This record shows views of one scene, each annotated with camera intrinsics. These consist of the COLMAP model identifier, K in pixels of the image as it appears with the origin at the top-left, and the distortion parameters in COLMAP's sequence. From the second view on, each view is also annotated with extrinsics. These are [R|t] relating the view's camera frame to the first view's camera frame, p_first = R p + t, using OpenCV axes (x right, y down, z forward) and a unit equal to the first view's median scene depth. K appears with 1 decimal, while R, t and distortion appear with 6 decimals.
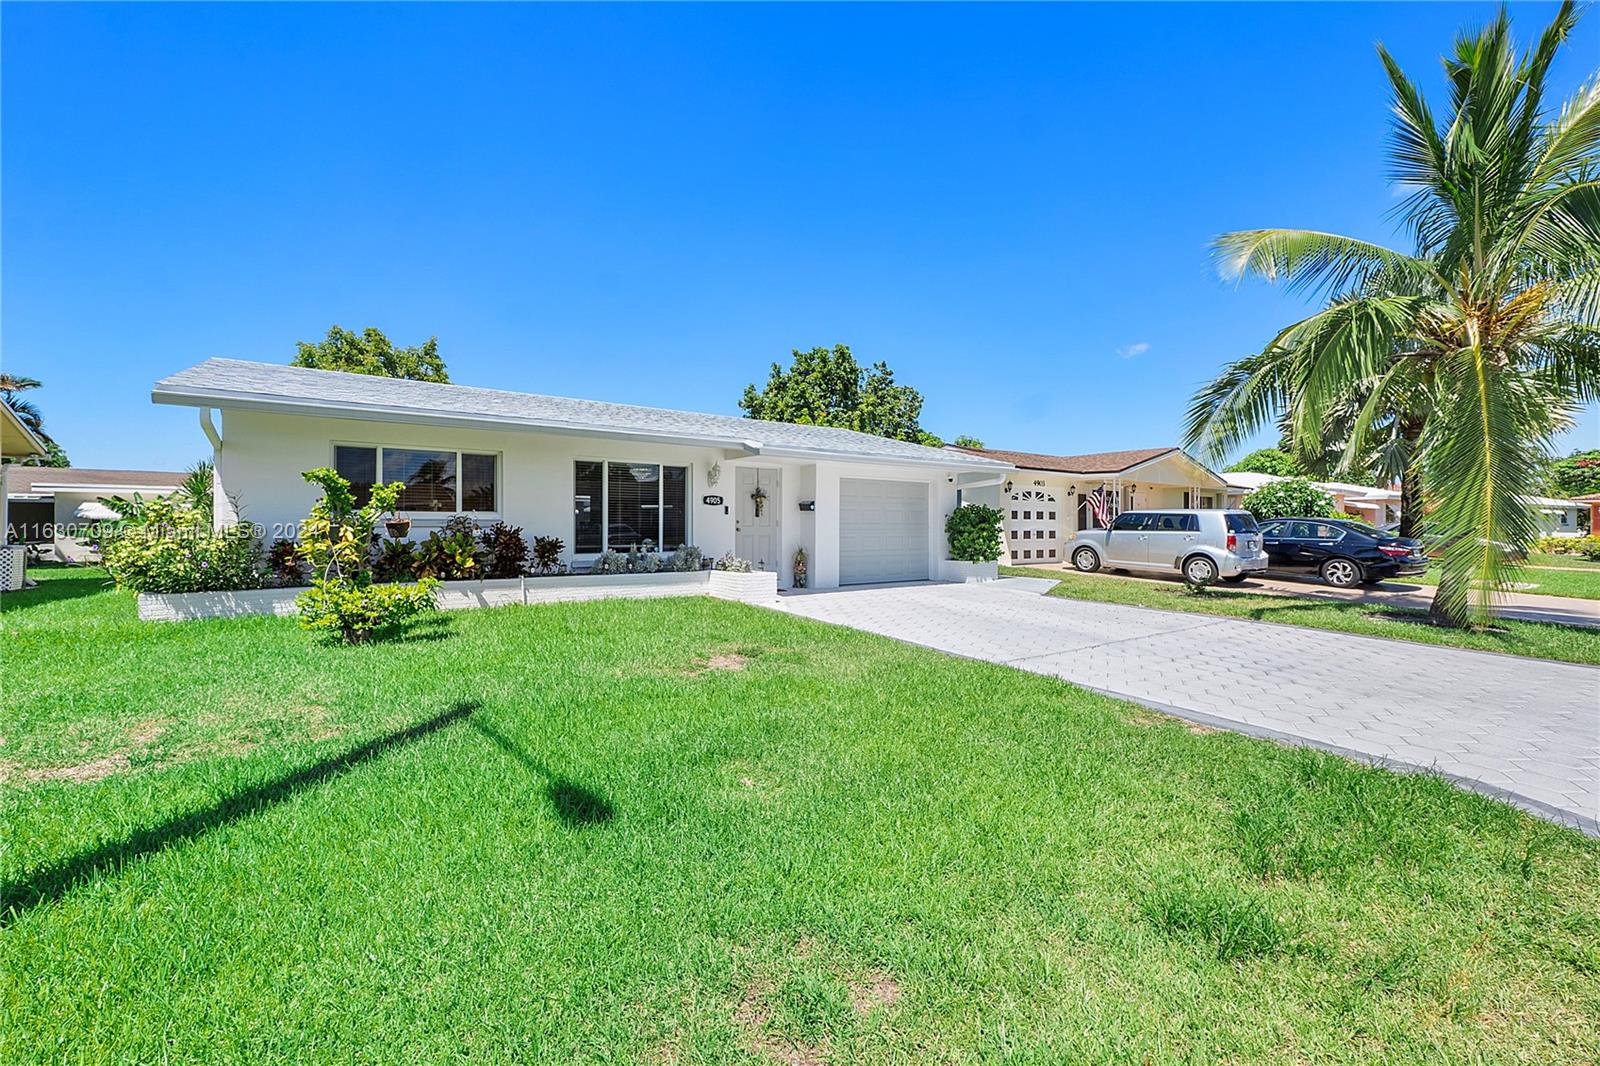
lens RADIAL K [[683.2, 0, 795.5], [0, 683.2, 520.2], [0, 0, 1]] dist [0.000113, -0.000325]
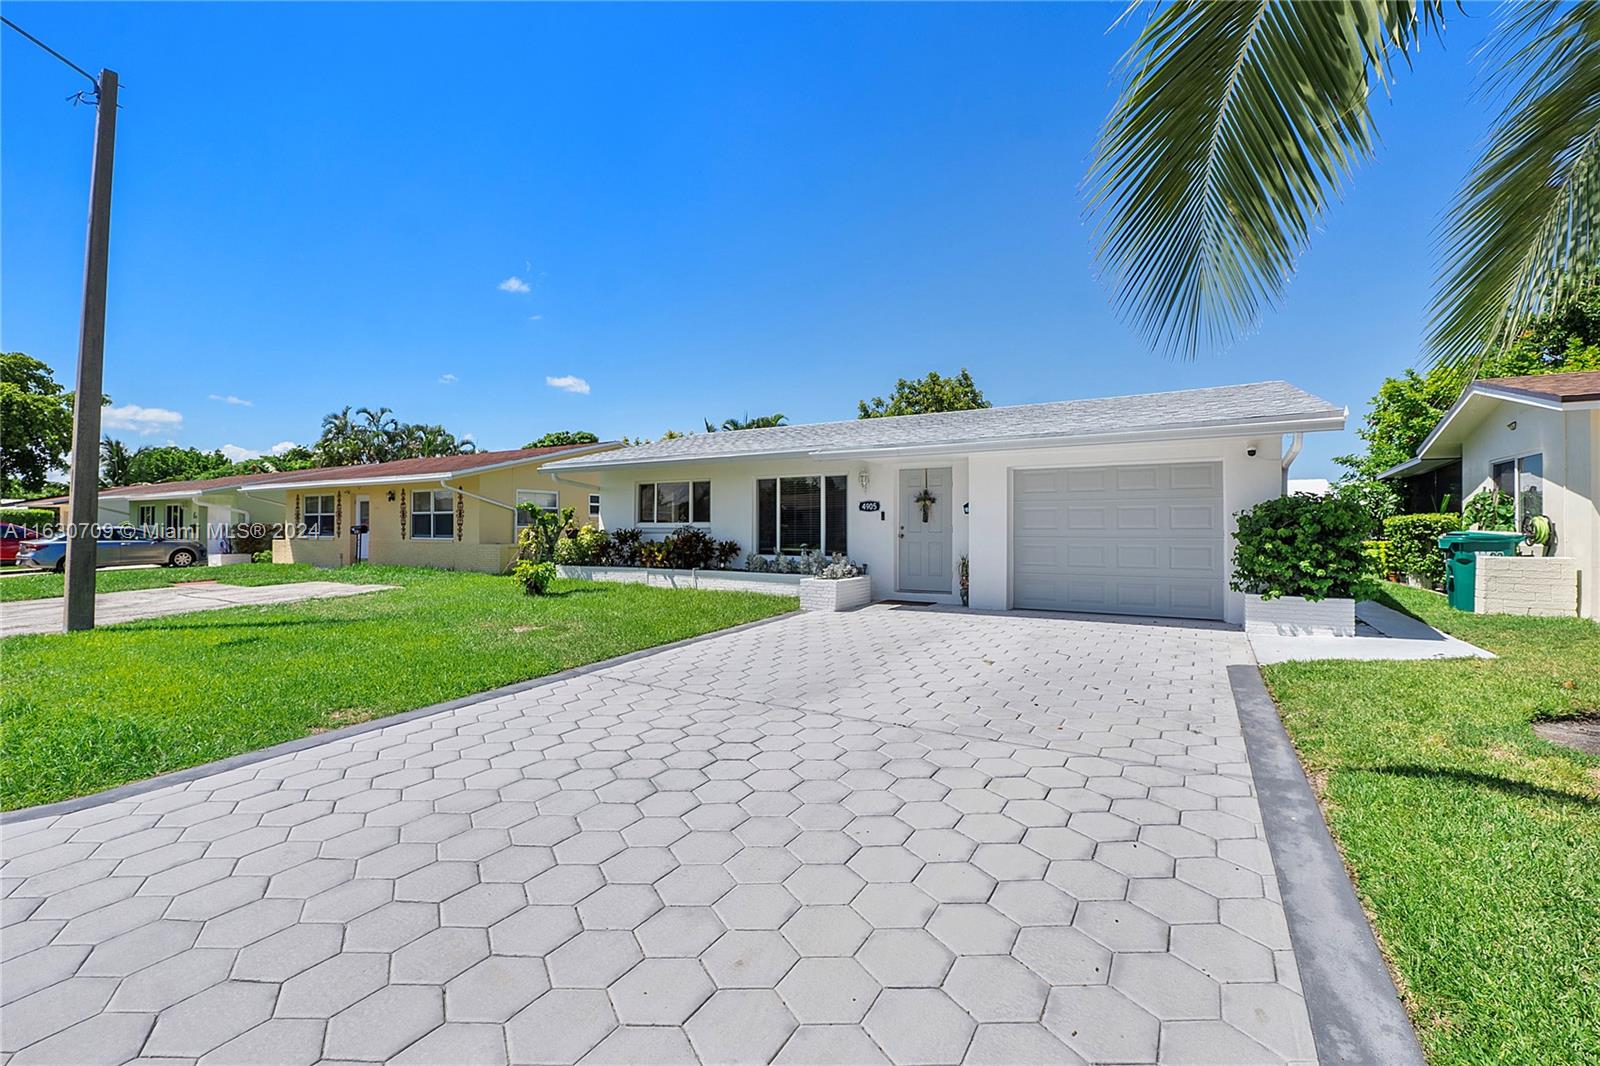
lens RADIAL K [[683.2, 0, 795.3], [0, 683.2, 521.2], [0, 0, 1]] dist [0.000113, -0.000325]
pose [[0.380786, -0.015966, -0.924525, 0.780284], [0.008302, 0.999870, -0.013847, 0.005753], [0.924626, -0.002403, 0.380869, 0.536277]]
